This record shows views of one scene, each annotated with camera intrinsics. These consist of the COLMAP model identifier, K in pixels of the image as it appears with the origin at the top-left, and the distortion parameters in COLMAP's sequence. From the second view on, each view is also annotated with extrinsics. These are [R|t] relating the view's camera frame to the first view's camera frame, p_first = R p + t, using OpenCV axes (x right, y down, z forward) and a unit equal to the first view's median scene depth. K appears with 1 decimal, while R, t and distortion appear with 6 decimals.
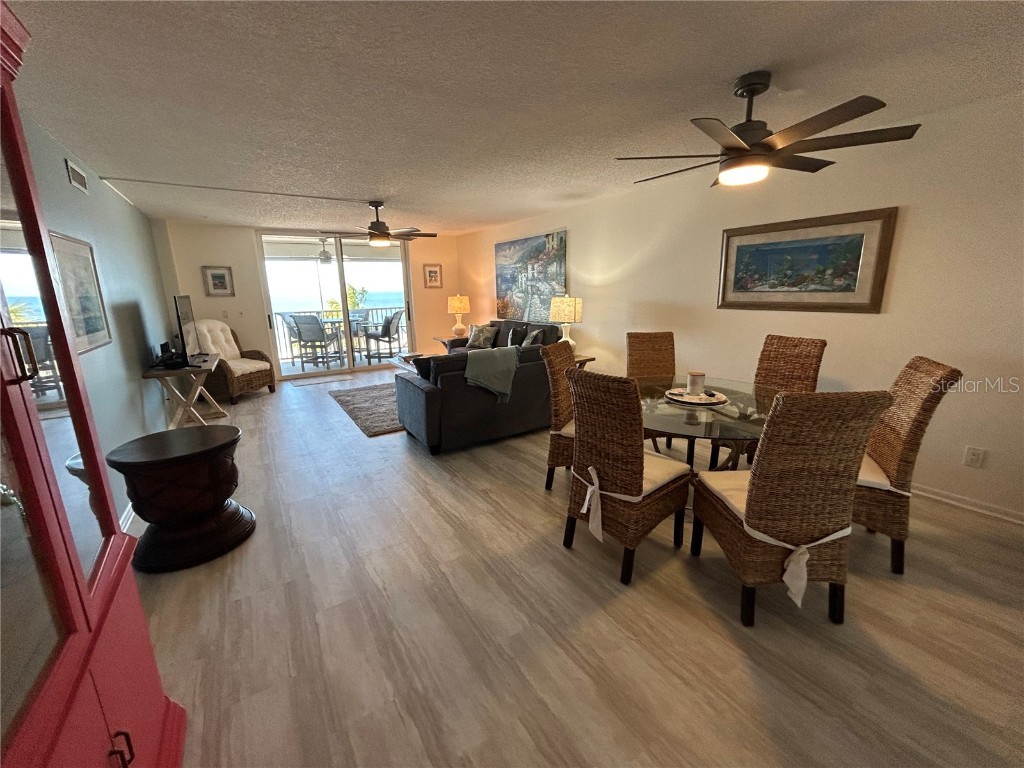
lens RADIAL K [[415.4, 0, 510.1], [0, 415.4, 382.8], [0, 0, 1]] dist [0.000486, 0.000383]
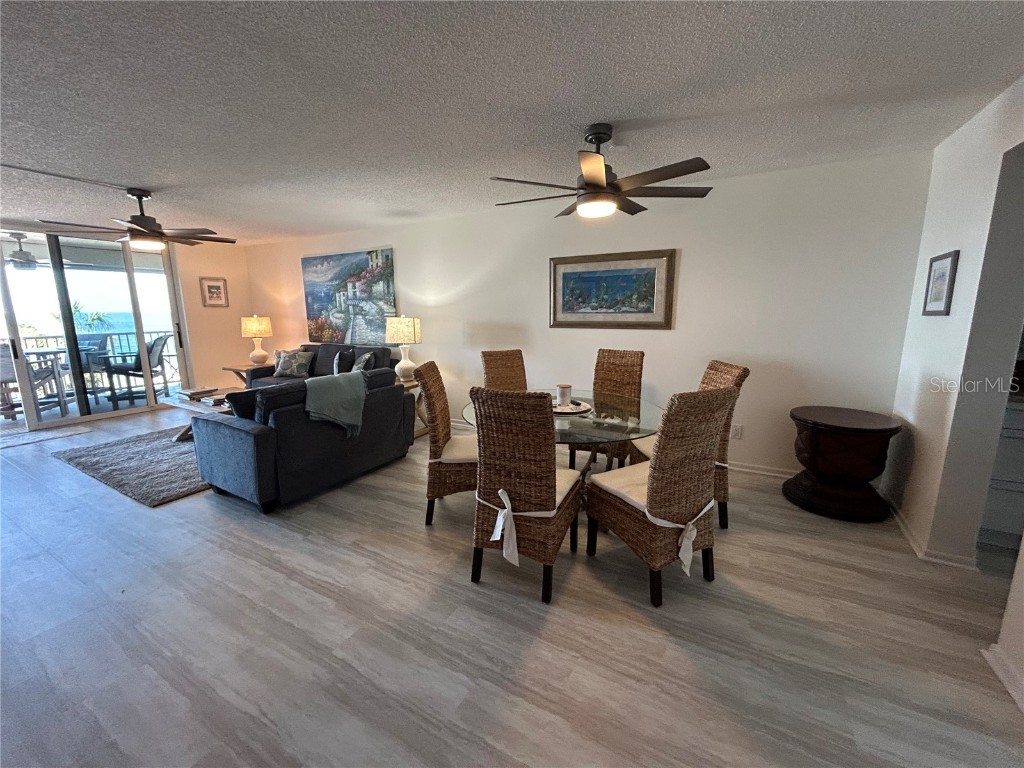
lens RADIAL K [[415.4, 0, 510.1], [0, 415.4, 382.8], [0, 0, 1]] dist [0.000486, 0.000383]
pose [[0.886985, -0.067154, 0.456890, -0.121732], [0.091894, 0.995251, -0.032115, -0.005702], [-0.452564, 0.070471, 0.888943, 0.073125]]
